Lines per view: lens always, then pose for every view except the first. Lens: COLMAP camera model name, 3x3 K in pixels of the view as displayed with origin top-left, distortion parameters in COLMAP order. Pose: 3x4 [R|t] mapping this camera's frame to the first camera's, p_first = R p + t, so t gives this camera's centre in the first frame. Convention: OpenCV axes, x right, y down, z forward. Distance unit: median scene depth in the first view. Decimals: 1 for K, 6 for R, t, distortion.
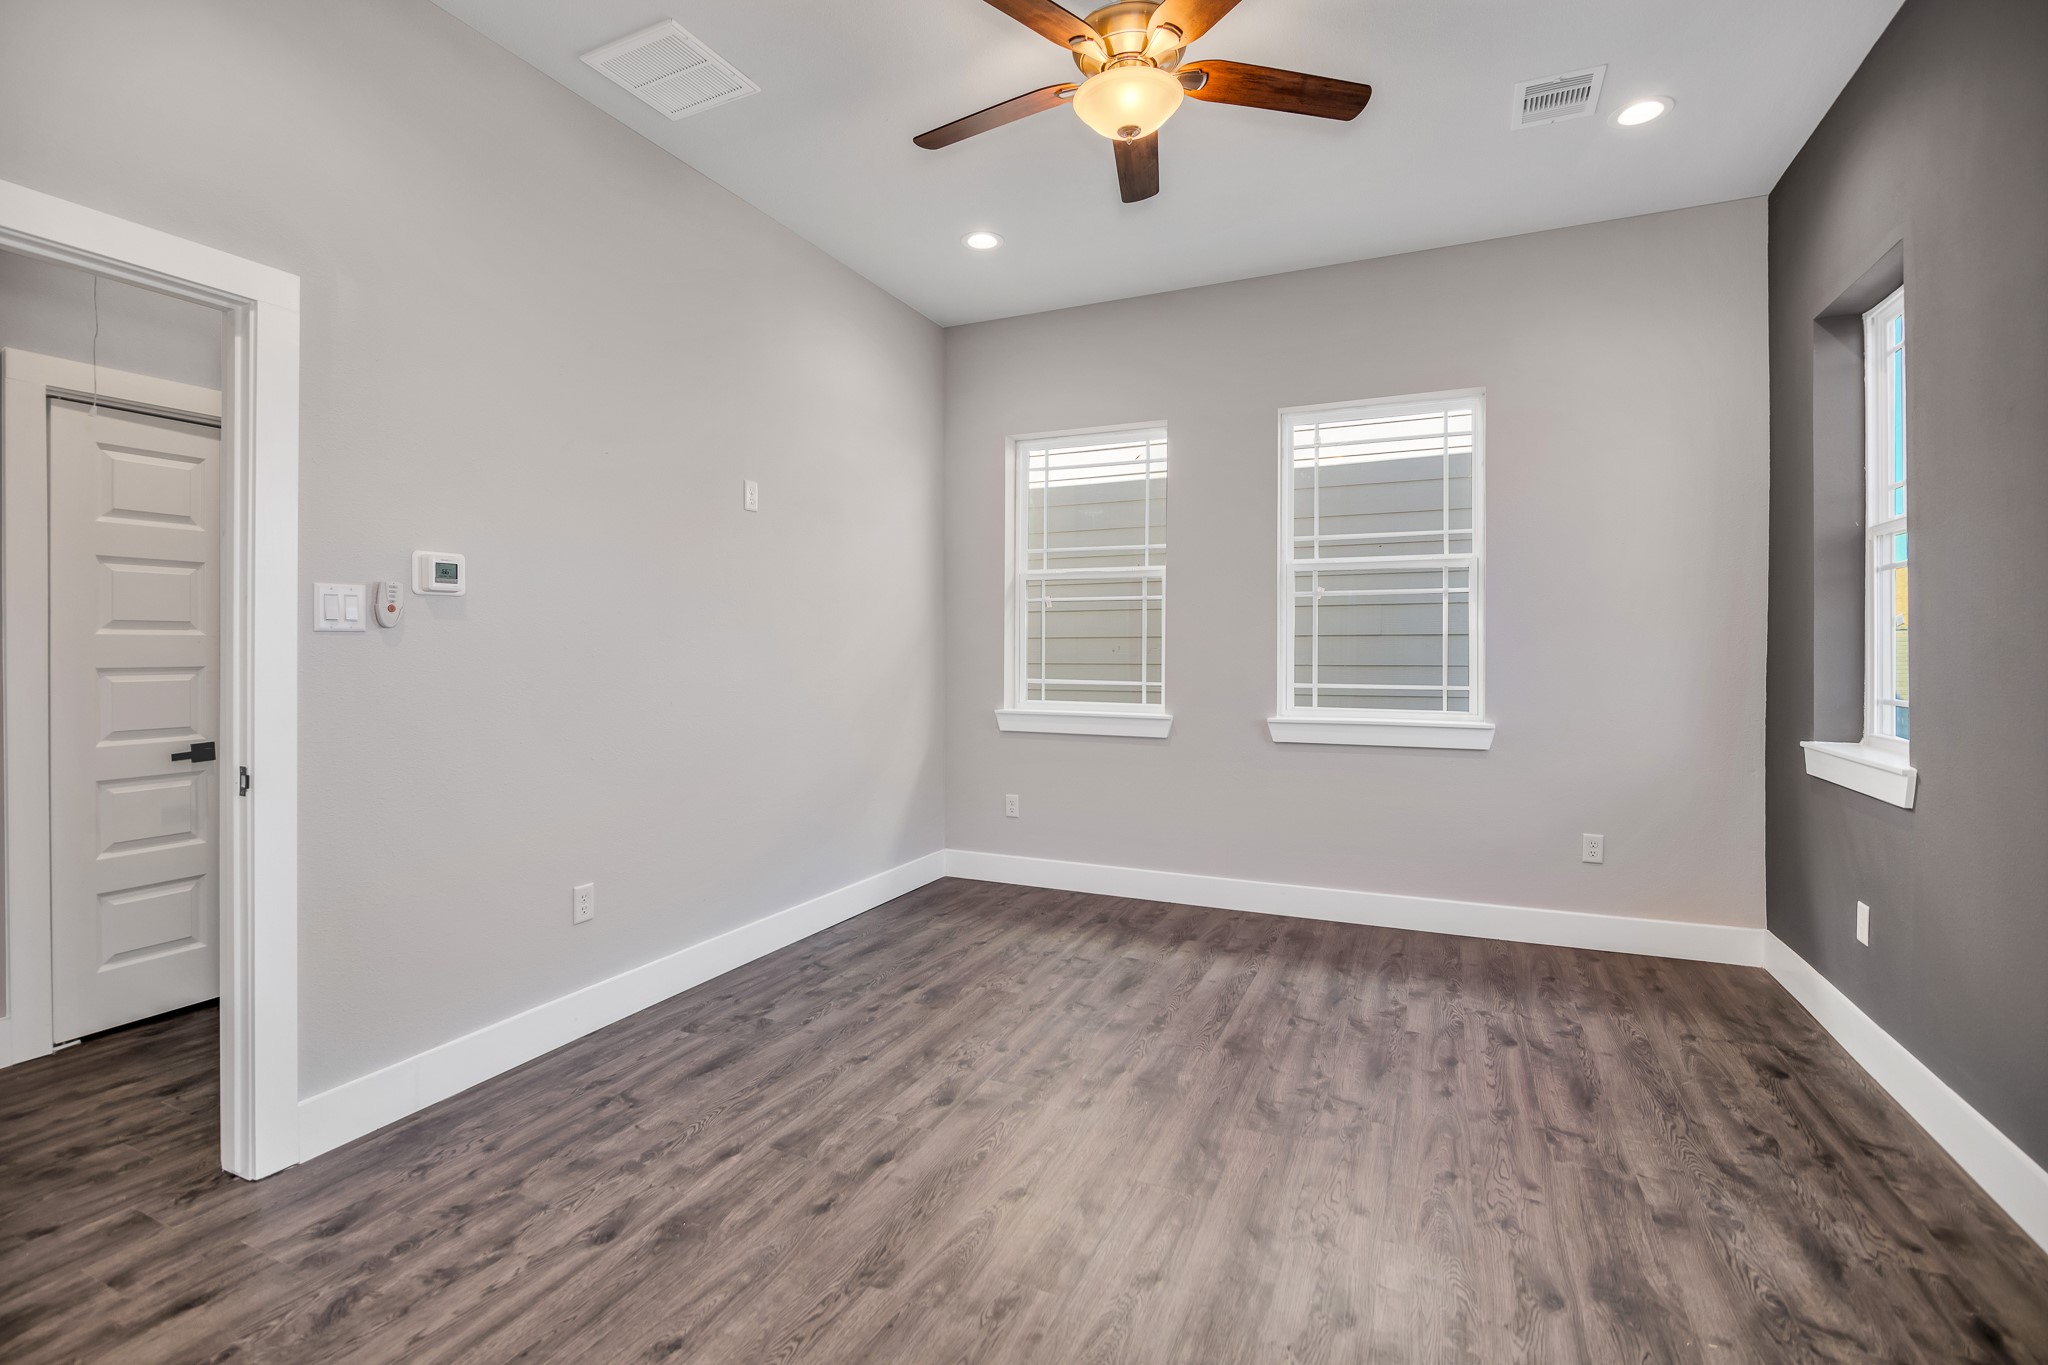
lens RADIAL K [[935.2, 0, 1028.2], [0, 935.2, 650.4], [0, 0, 1]] dist [-0.007382, -0.003571]
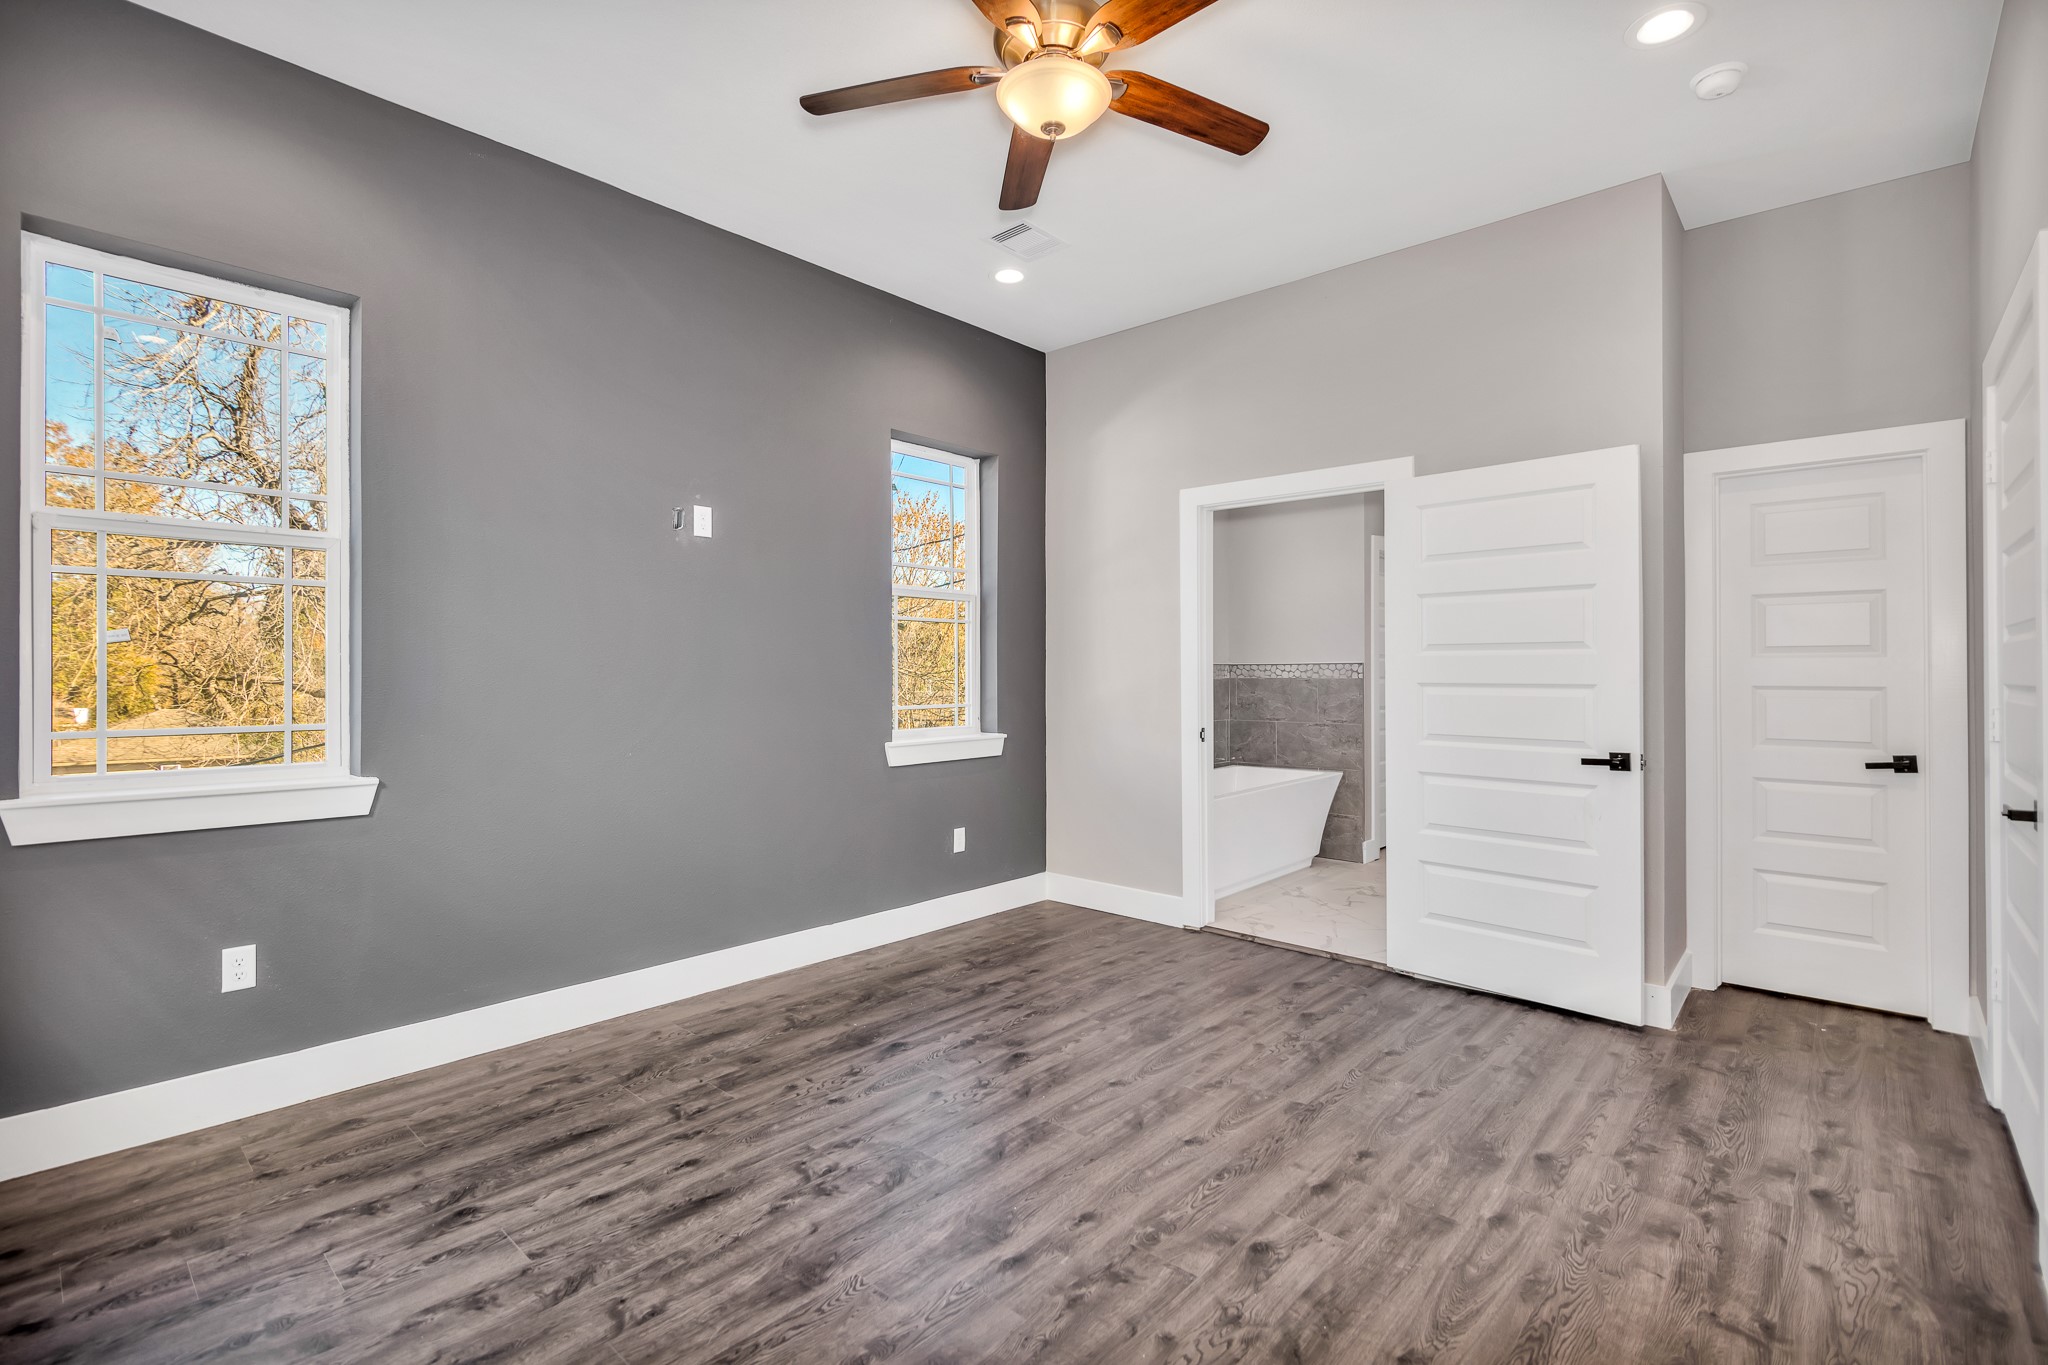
lens RADIAL K [[910.3, 0, 1013.3], [0, 910.3, 696.1], [0, 0, 1]] dist [-0.010277, 0.000405]
pose [[-0.946065, -0.008117, 0.323876, -0.110057], [0.000304, 0.999663, 0.025944, -0.001950], [-0.323978, 0.024643, -0.945744, 1.442576]]
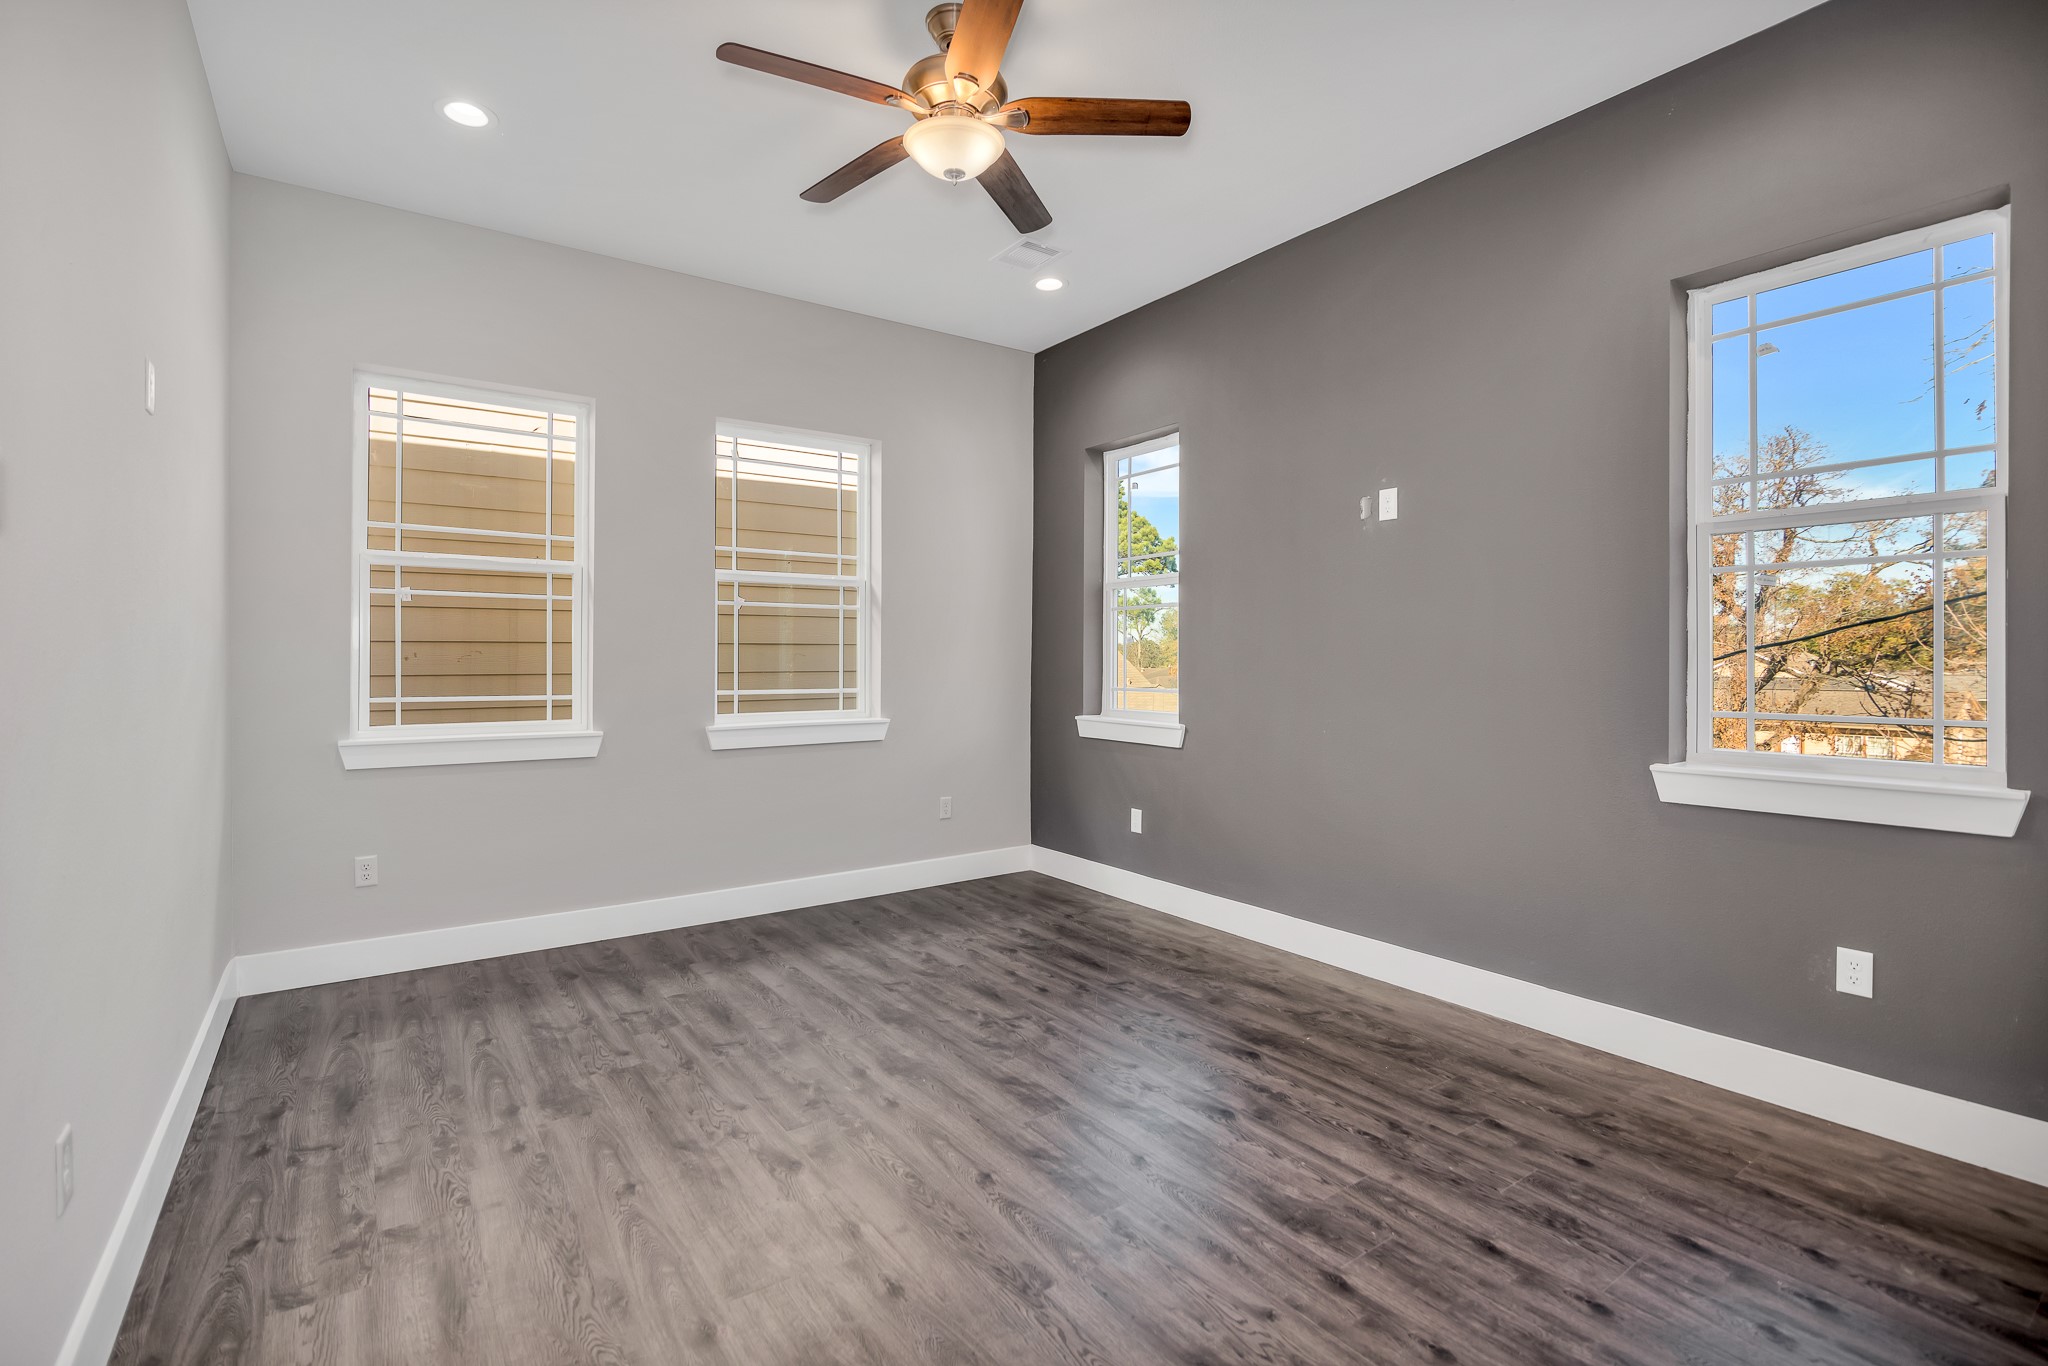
lens RADIAL K [[935.2, 0, 1021.4], [0, 935.2, 666.8], [0, 0, 1]] dist [-0.007382, -0.003571]
pose [[0.502888, -0.007424, 0.864320, -0.603043], [-0.000269, 0.999962, 0.008745, 0.000559], [-0.864352, -0.004630, 0.502867, 0.298841]]
